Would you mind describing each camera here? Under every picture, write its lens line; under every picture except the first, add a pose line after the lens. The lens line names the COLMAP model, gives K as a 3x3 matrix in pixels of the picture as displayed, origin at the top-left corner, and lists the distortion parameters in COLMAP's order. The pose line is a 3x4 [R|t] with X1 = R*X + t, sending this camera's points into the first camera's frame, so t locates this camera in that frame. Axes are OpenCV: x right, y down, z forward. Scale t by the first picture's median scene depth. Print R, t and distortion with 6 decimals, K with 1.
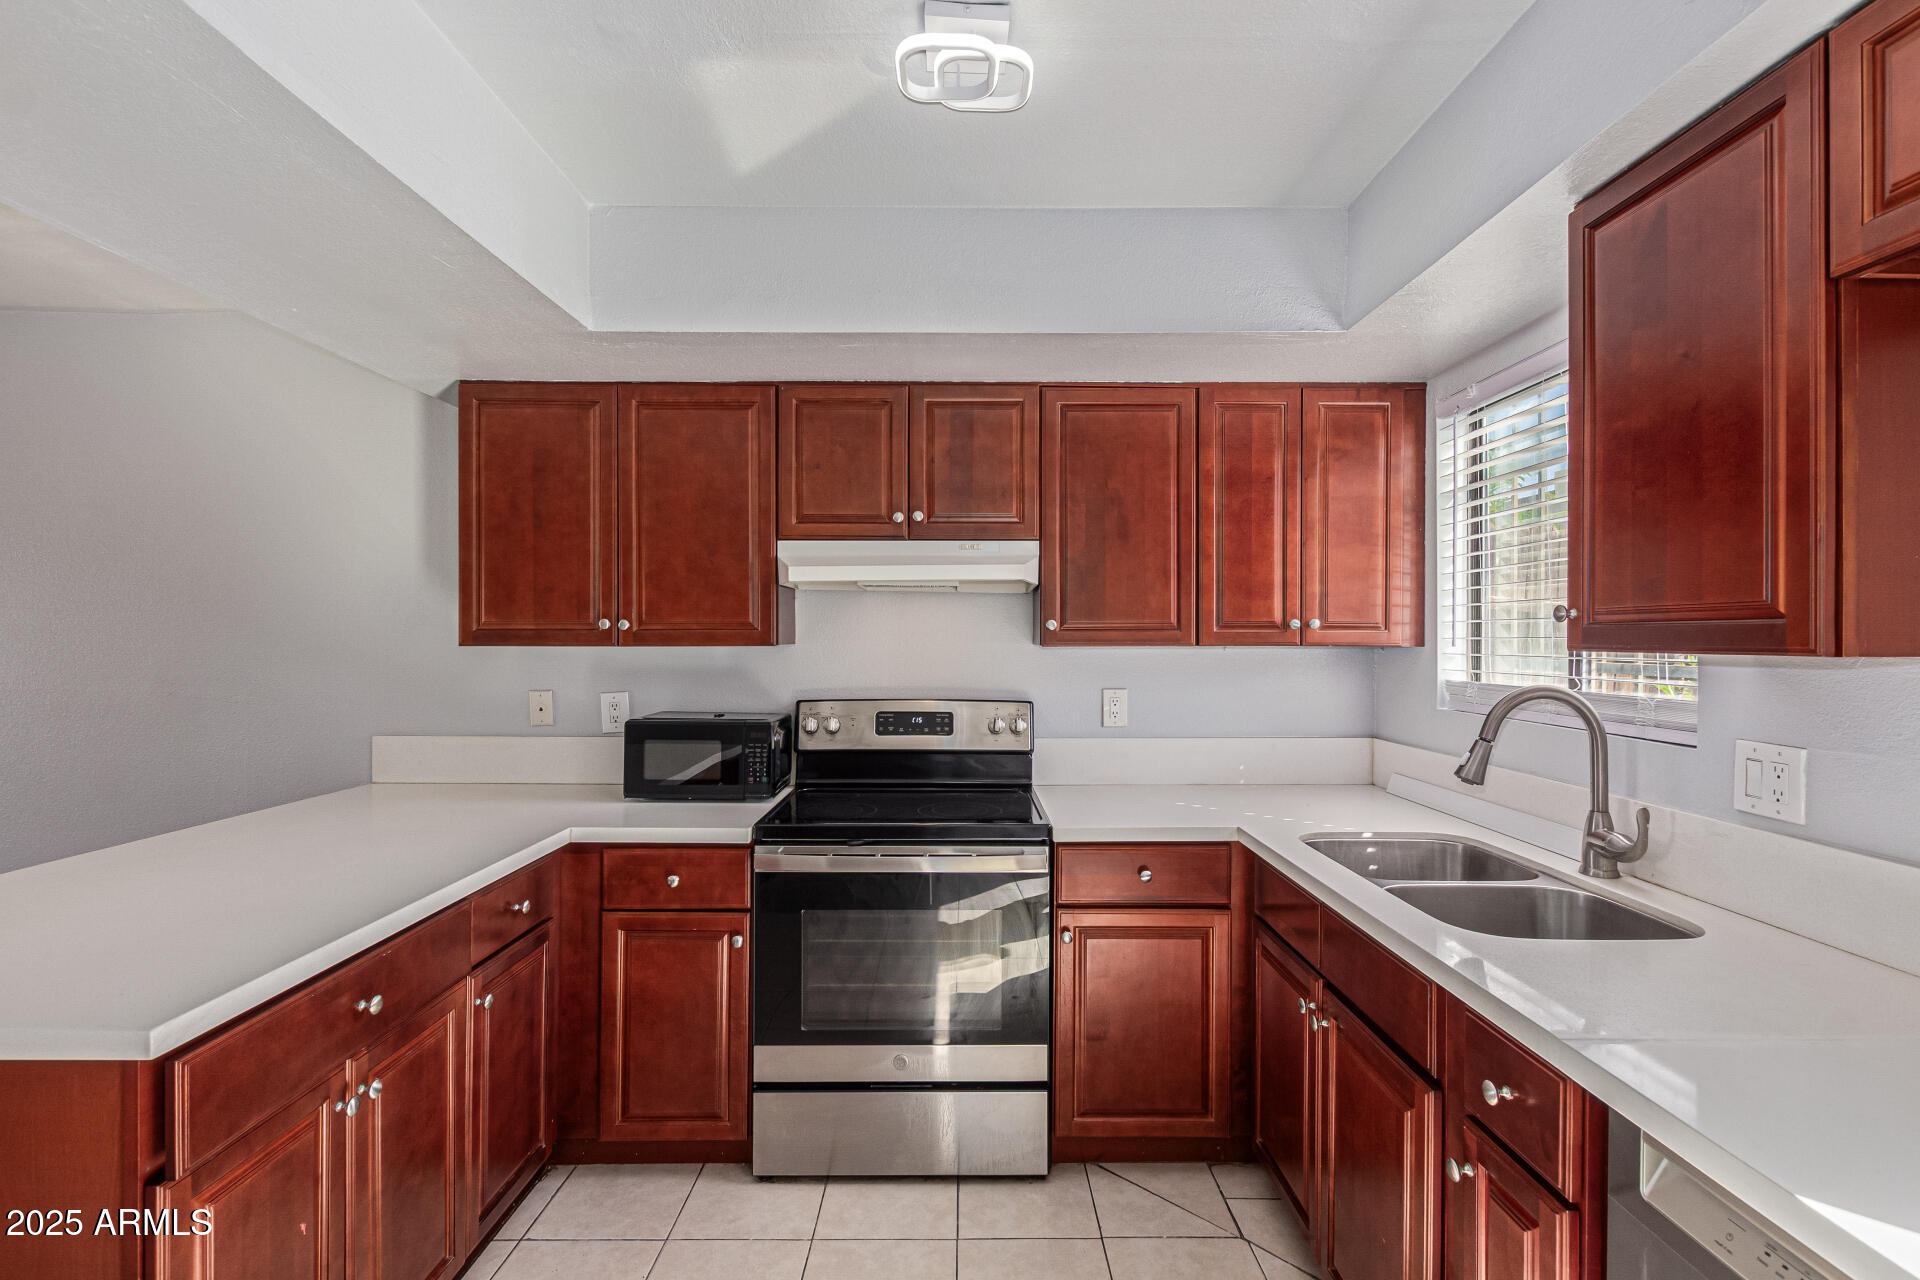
lens RADIAL K [[867.4, 0, 960.0], [0, 867.4, 640.0], [0, 0, 1]] dist [0.006776, -0.005411]
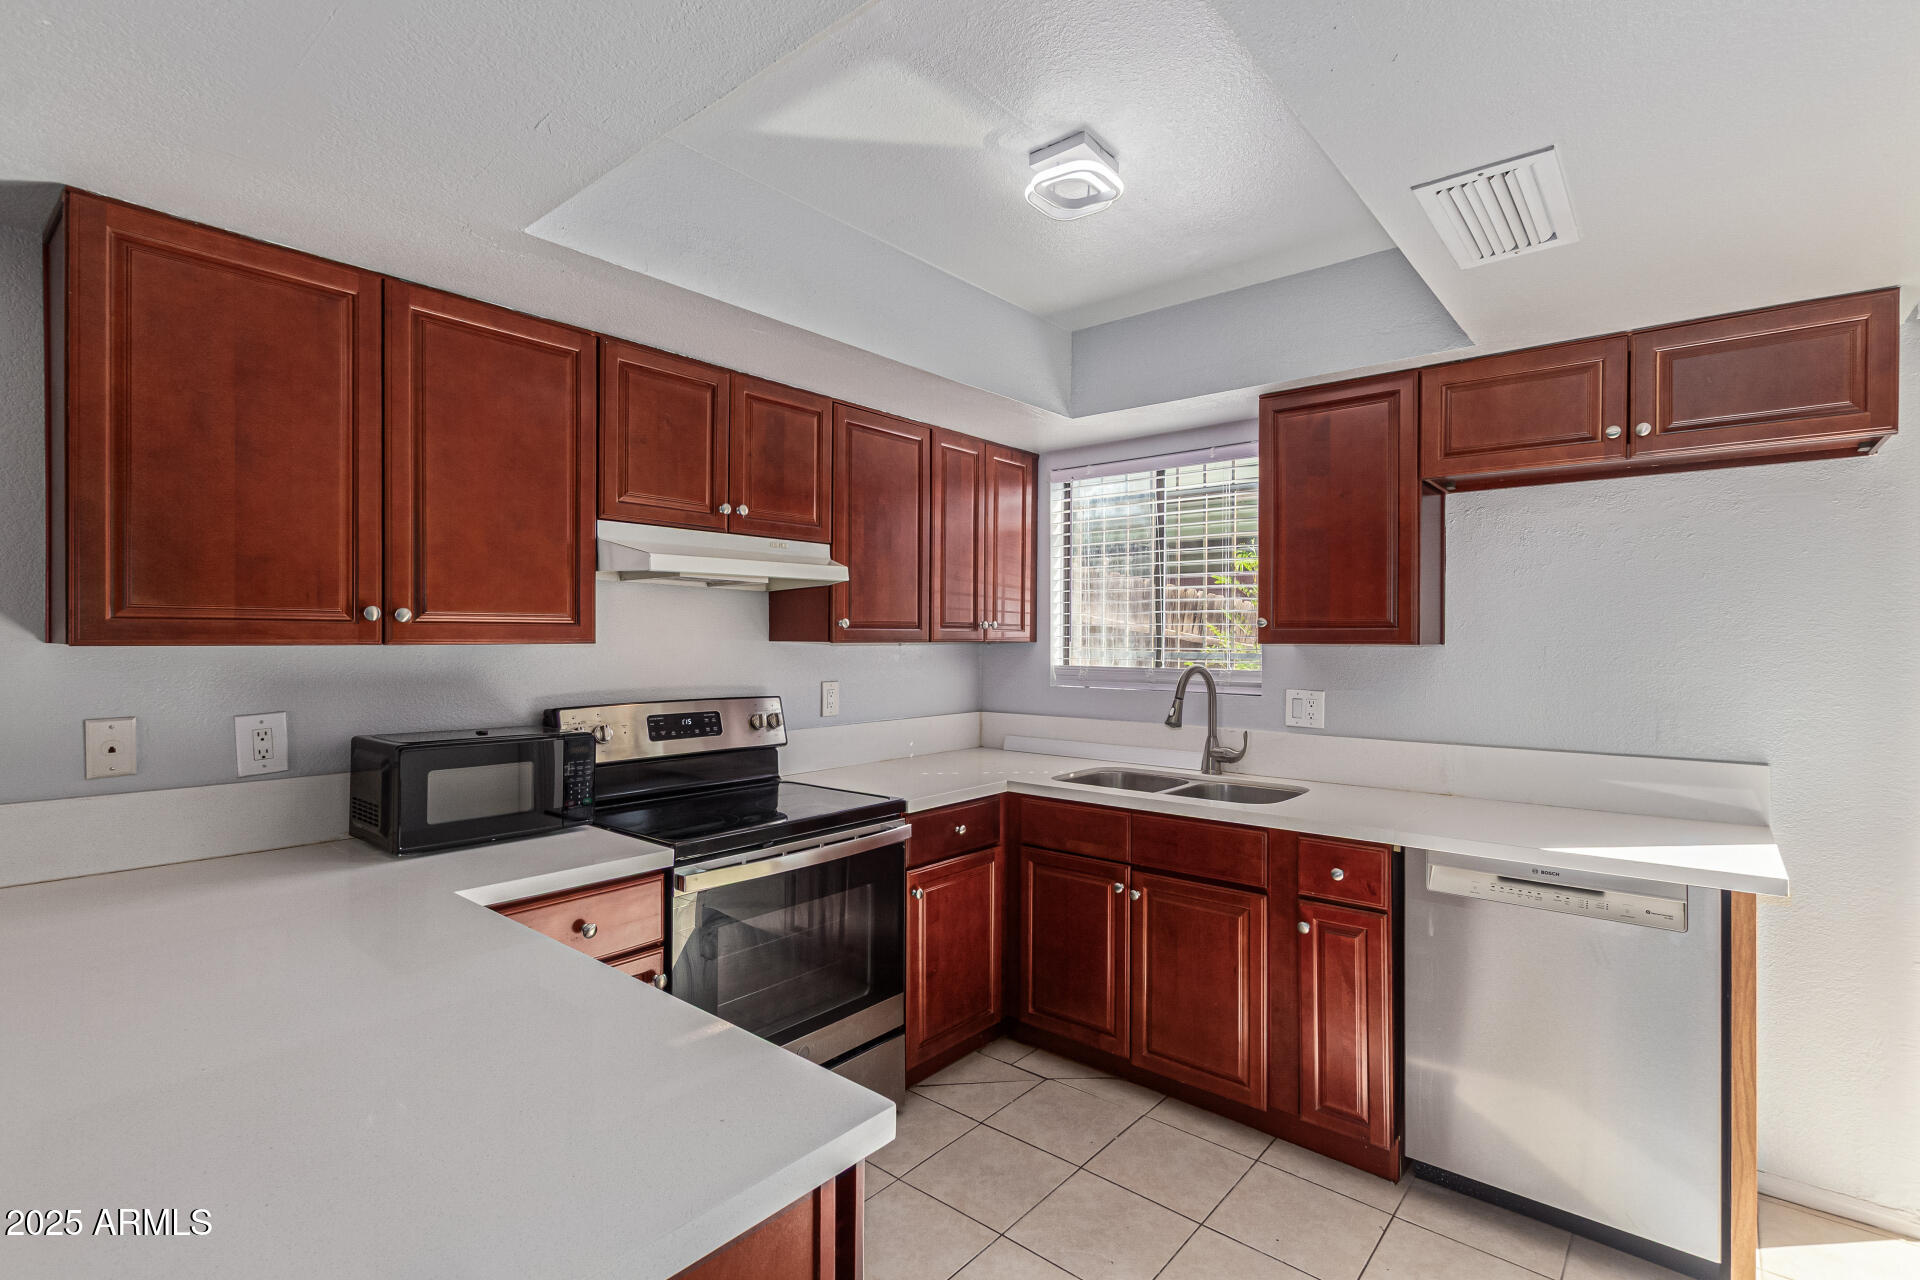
lens RADIAL K [[888.6, 0, 952.0], [0, 888.6, 640.5], [0, 0, 1]] dist [0.003372, 0.000532]
pose [[0.649472, -0.001160, 0.760385, -0.648058], [-0.001662, 0.999994, 0.002945, 0.000920], [-0.760384, -0.003176, 0.649466, 0.170249]]
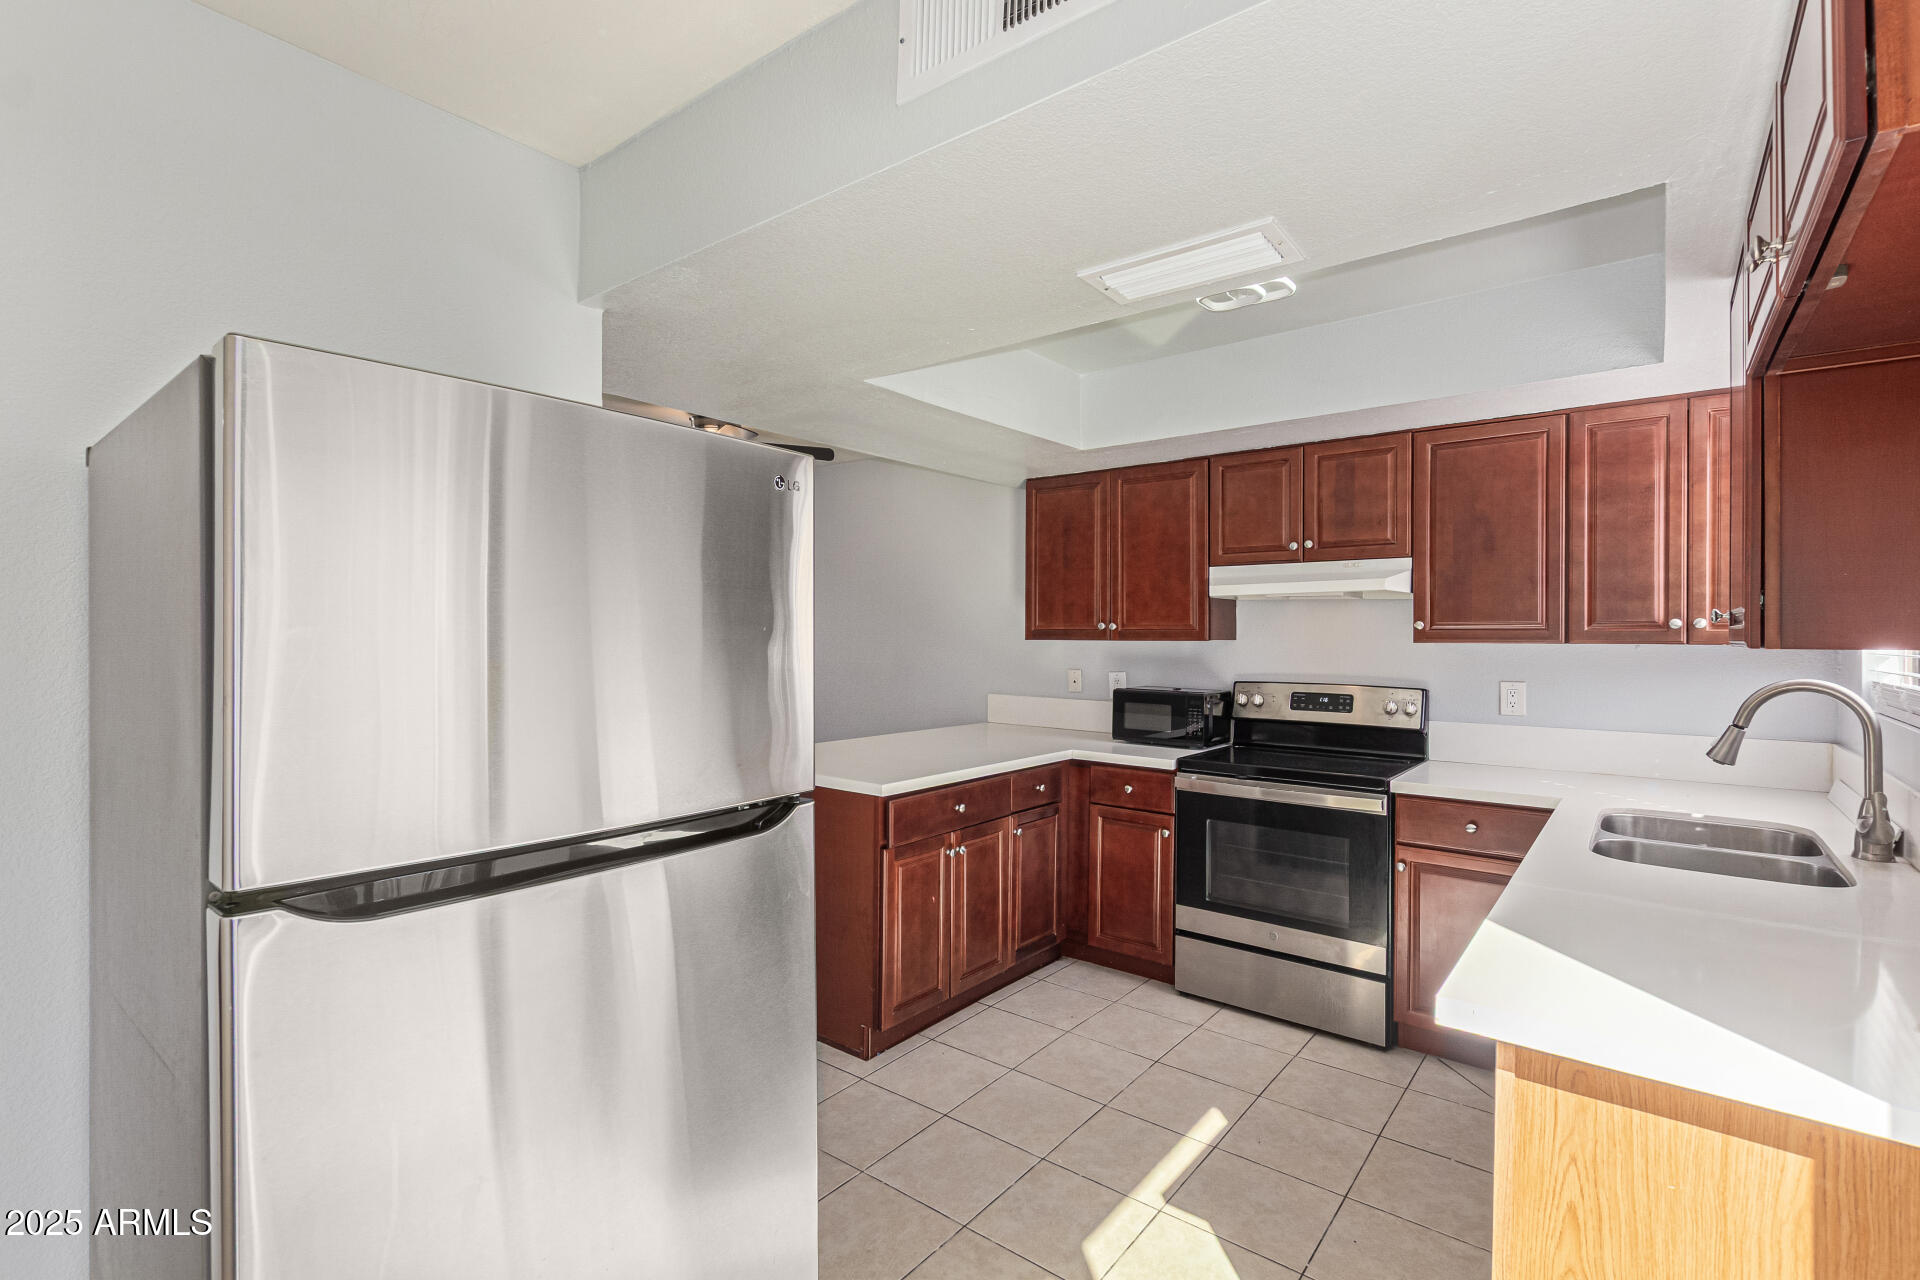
lens RADIAL K [[888.6, 0, 952.0], [0, 888.6, 640.5], [0, 0, 1]] dist [0.003372, 0.000532]
pose [[0.771600, 0.006091, -0.636079, 0.393954], [-0.004396, 0.999981, 0.004244, 0.001547], [0.636093, -0.000479, 0.771613, -0.395234]]
